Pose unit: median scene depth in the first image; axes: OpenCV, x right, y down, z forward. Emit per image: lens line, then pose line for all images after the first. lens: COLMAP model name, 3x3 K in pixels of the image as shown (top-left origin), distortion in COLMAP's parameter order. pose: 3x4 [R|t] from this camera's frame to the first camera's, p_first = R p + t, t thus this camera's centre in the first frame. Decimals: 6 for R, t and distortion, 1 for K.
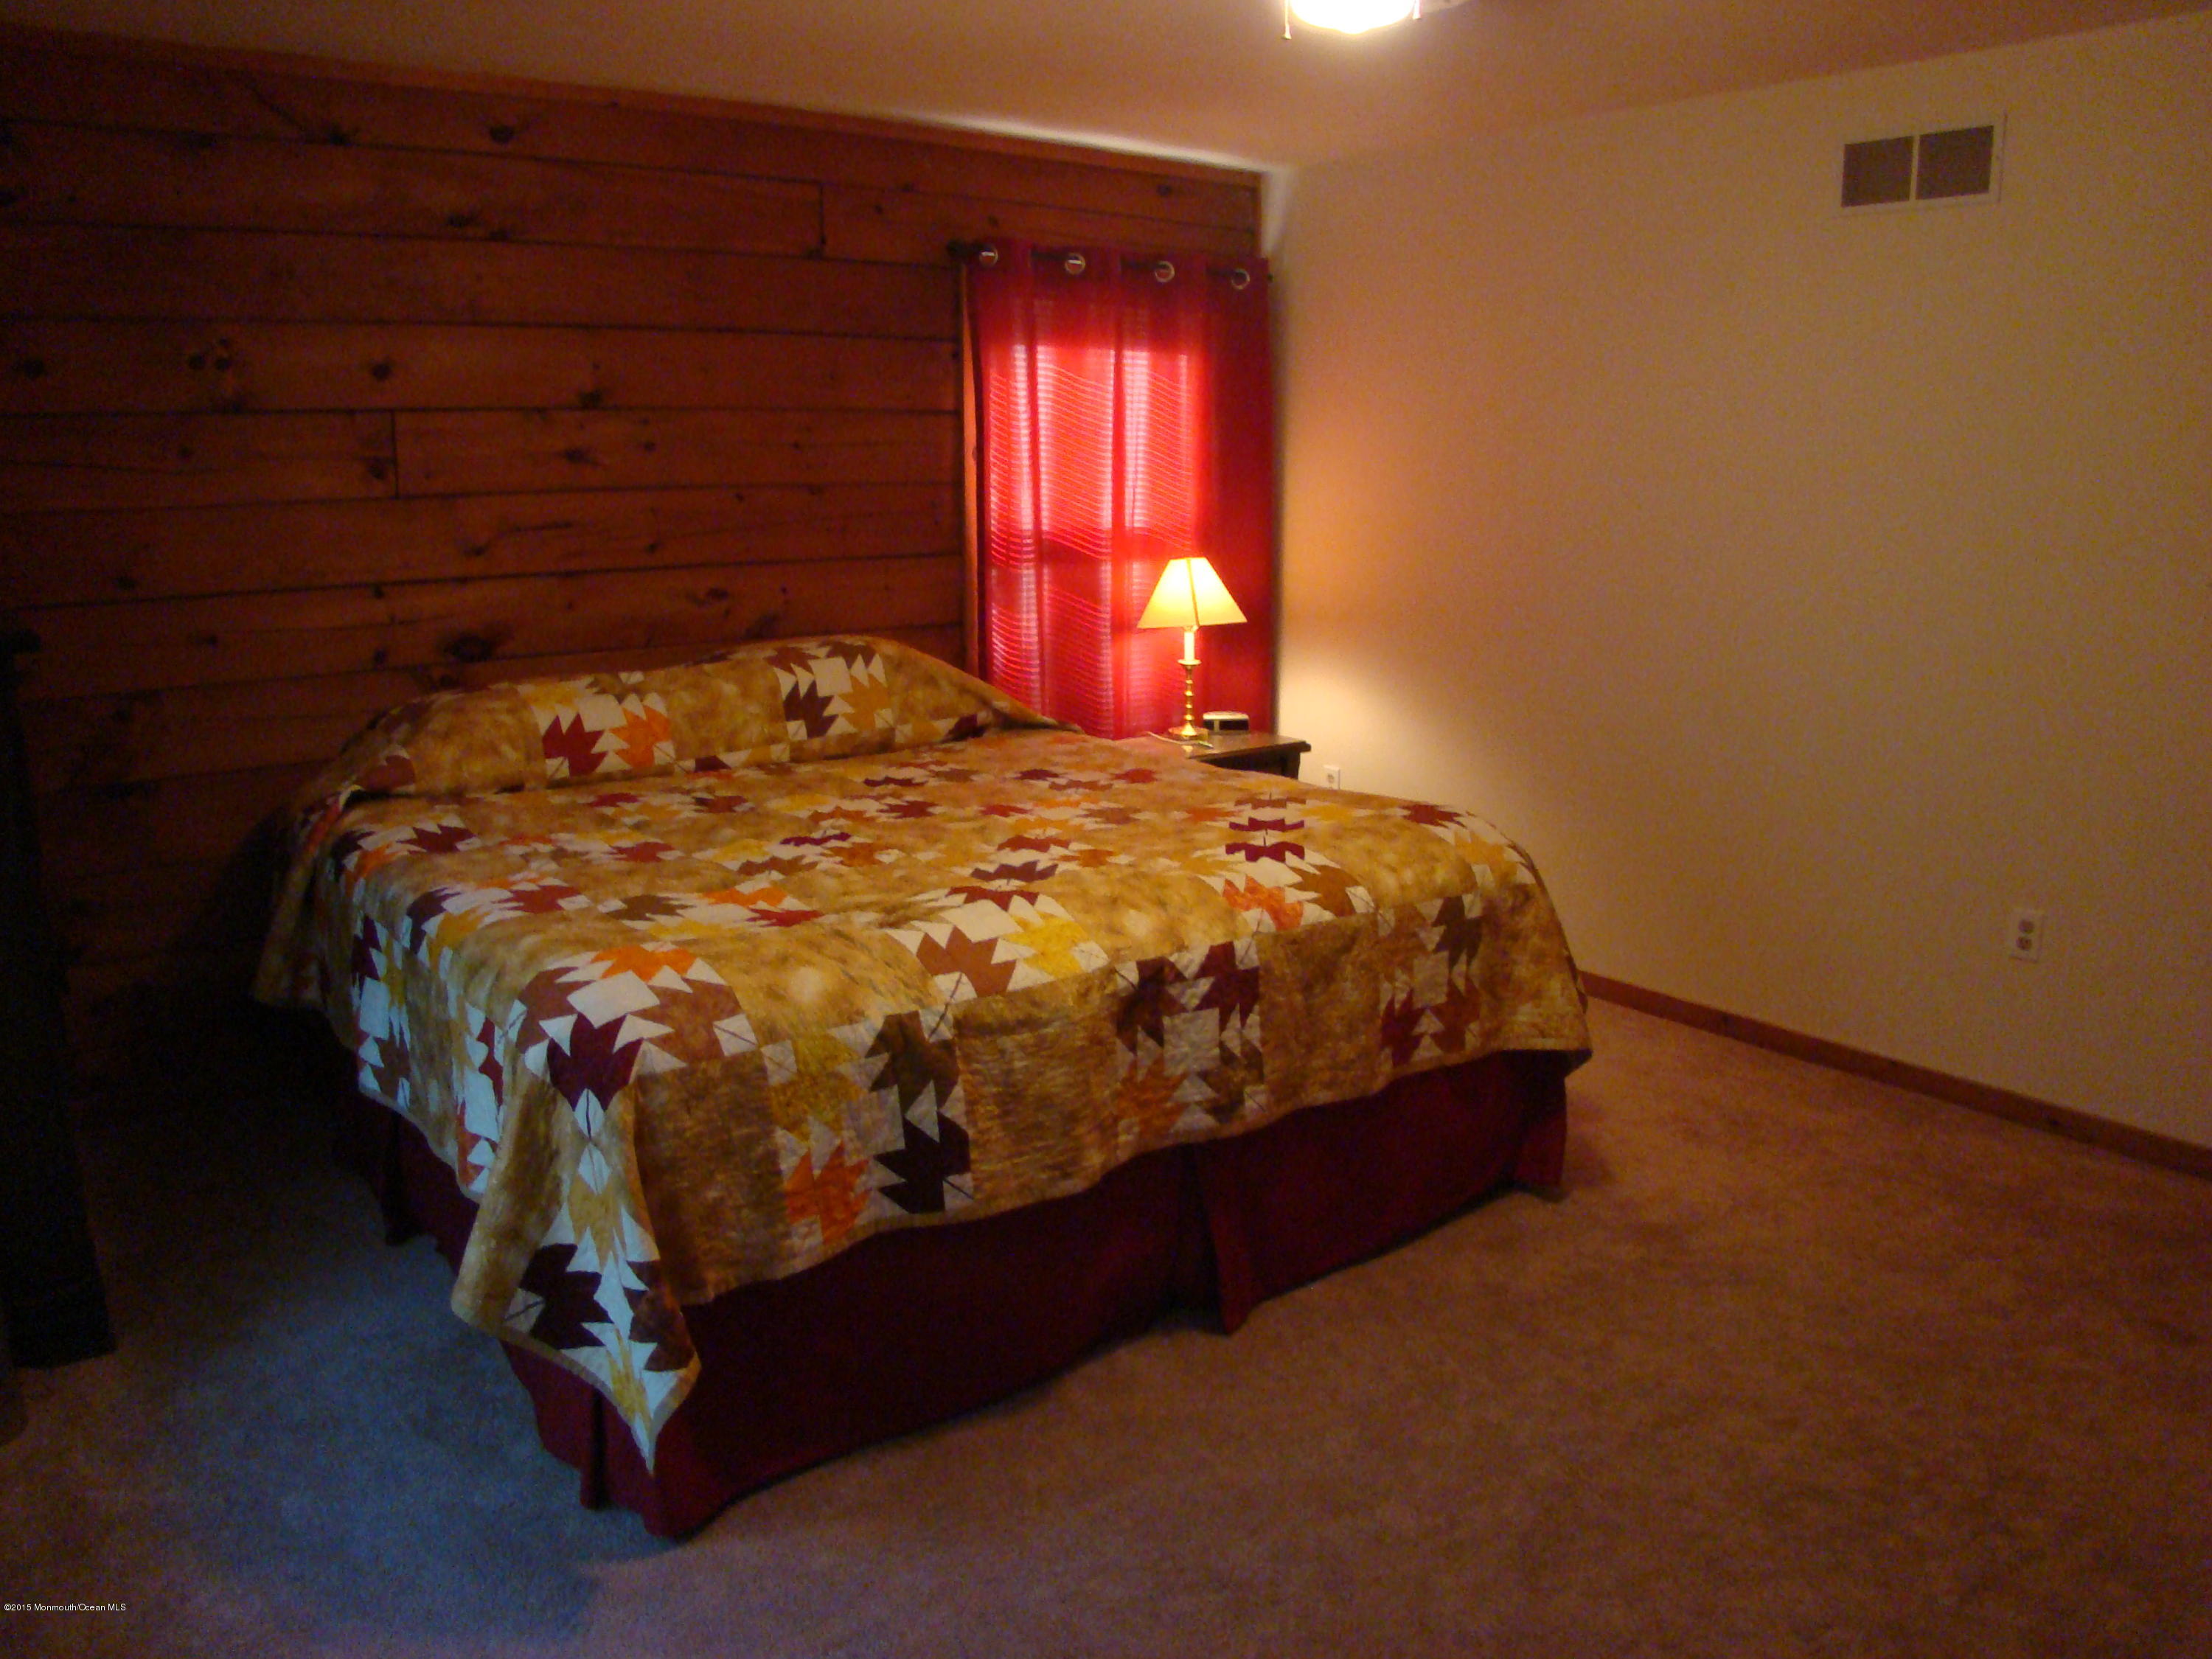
lens RADIAL K [[1640.4, 0, 1079.0], [0, 1640.4, 836.9], [0, 0, 1]] dist [-0.192560, 0.101462]
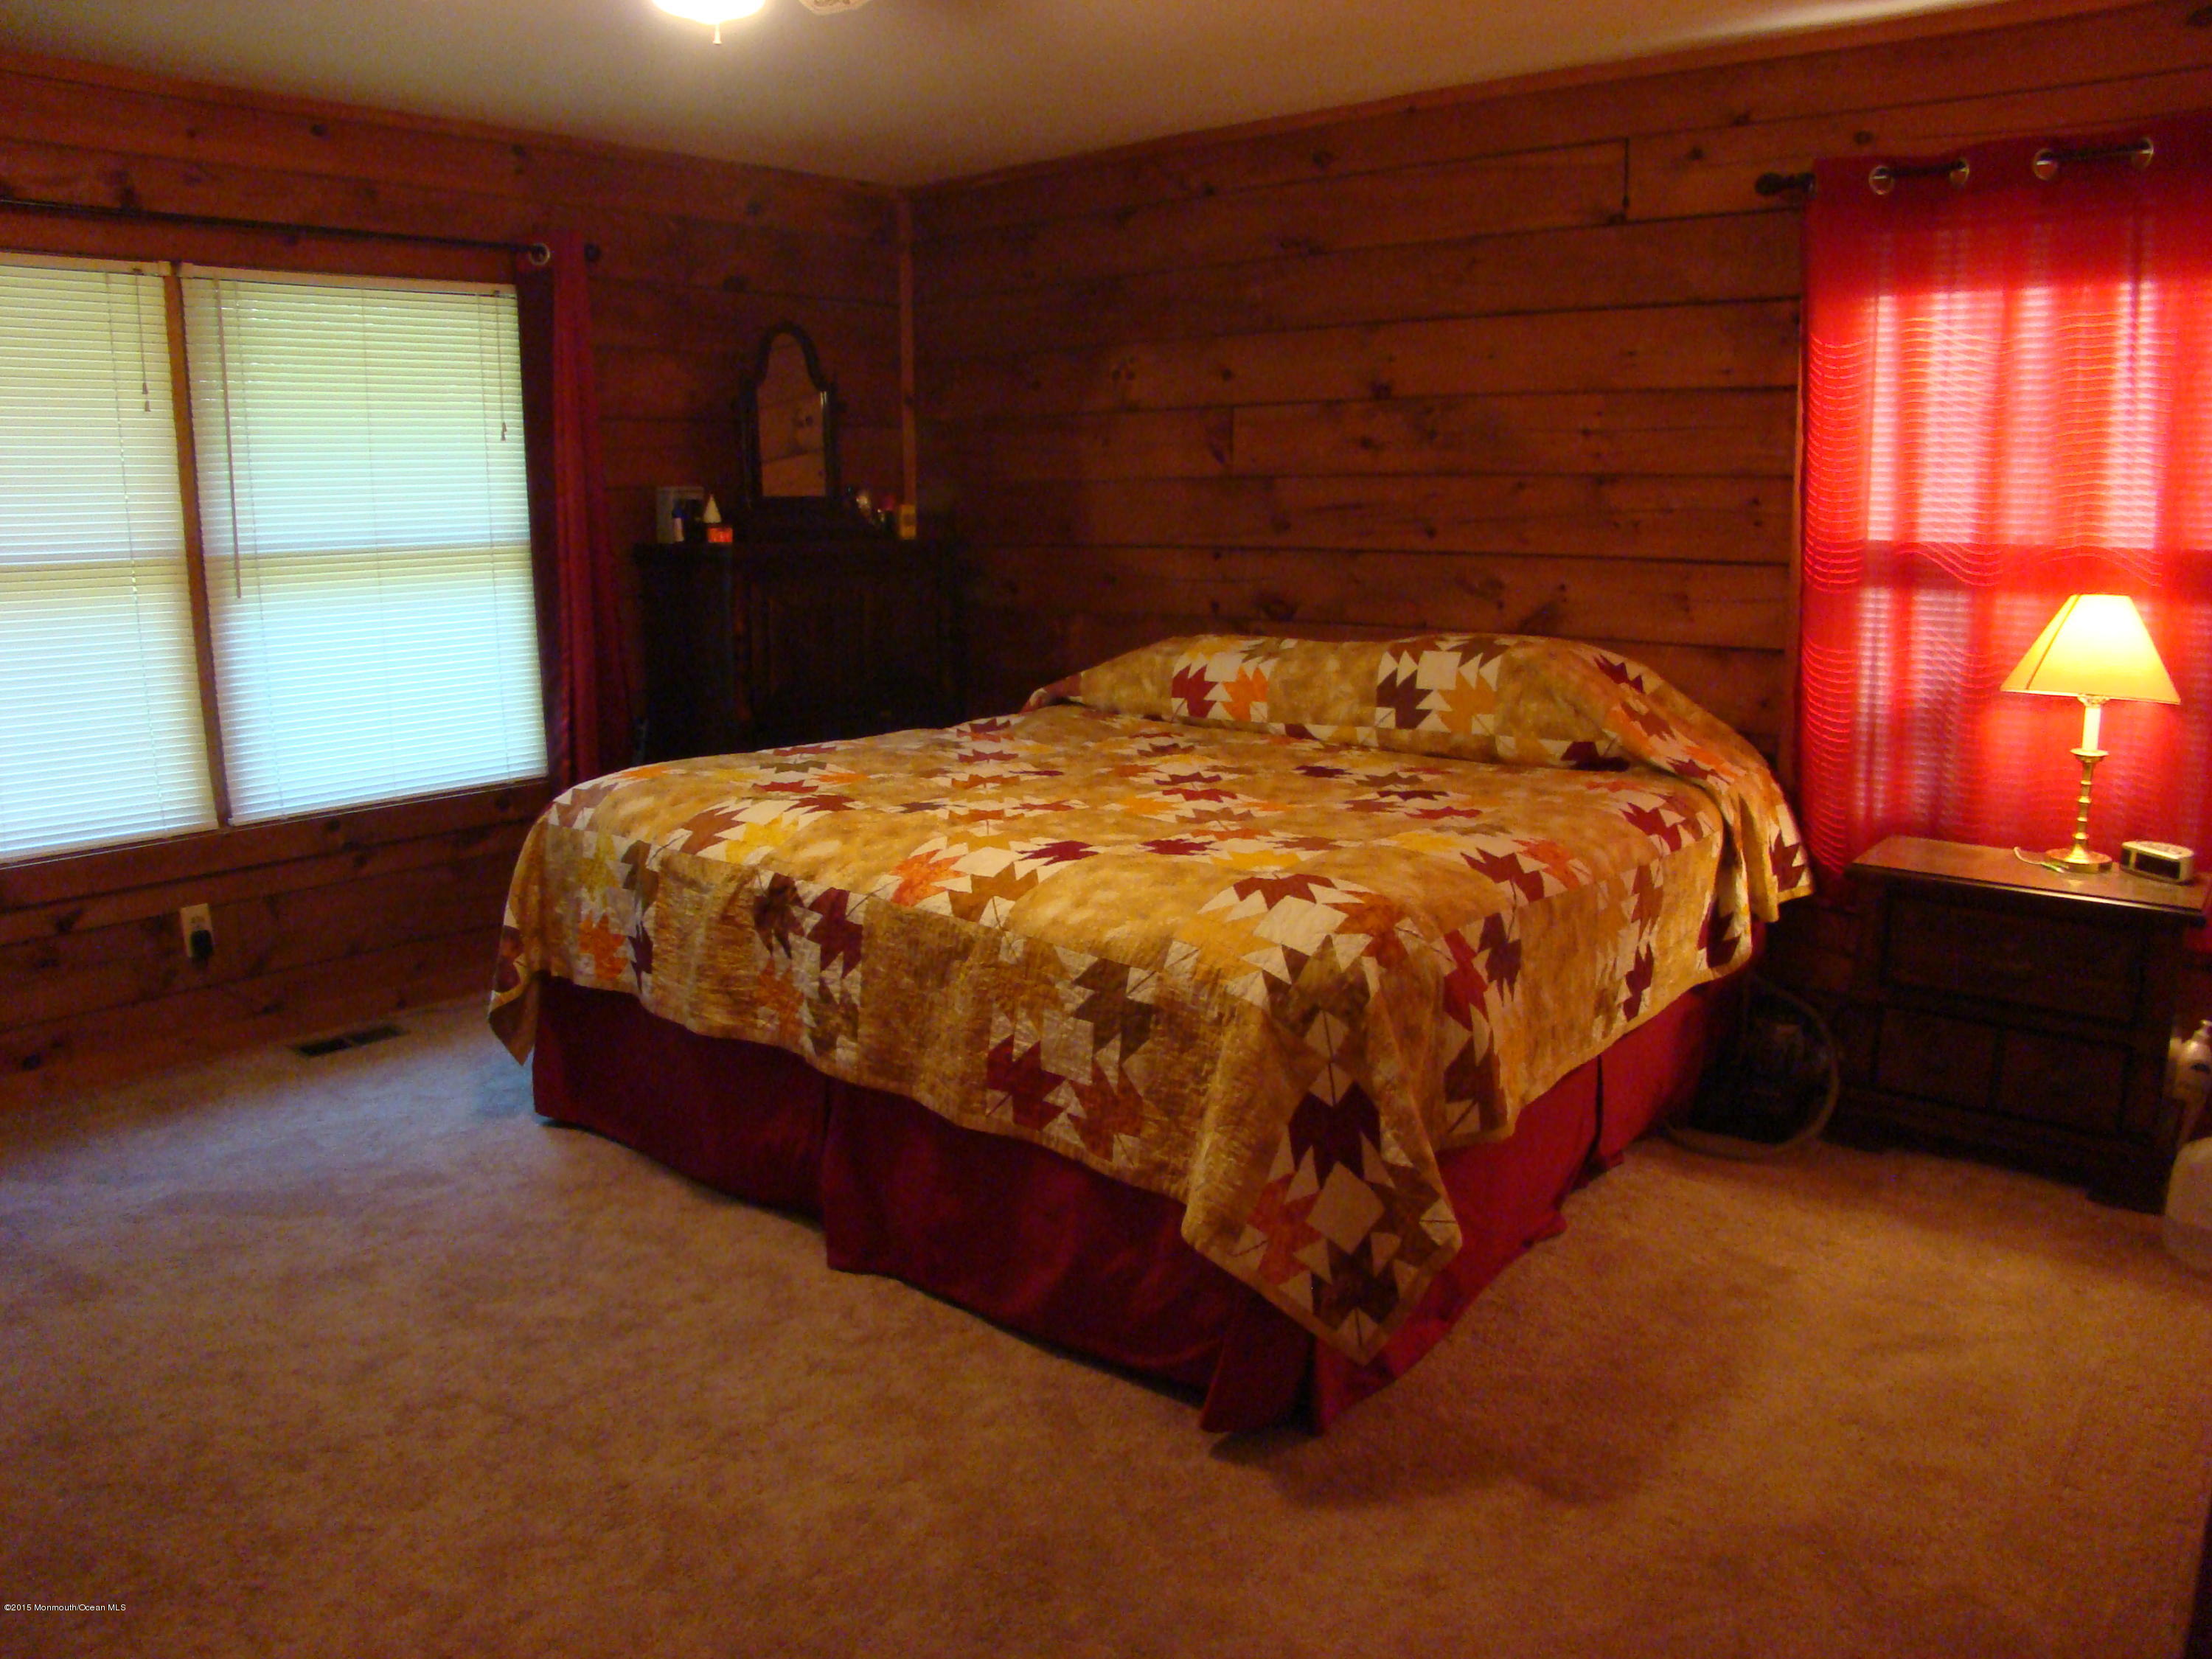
lens RADIAL K [[1640.4, 0, 1079.0], [0, 1640.4, 836.9], [0, 0, 1]] dist [-0.192560, 0.101462]
pose [[0.194103, 0.193394, -0.961729, 0.812886], [-0.208585, 0.966093, 0.152173, -0.115239], [0.958549, 0.171065, 0.227860, 0.658228]]
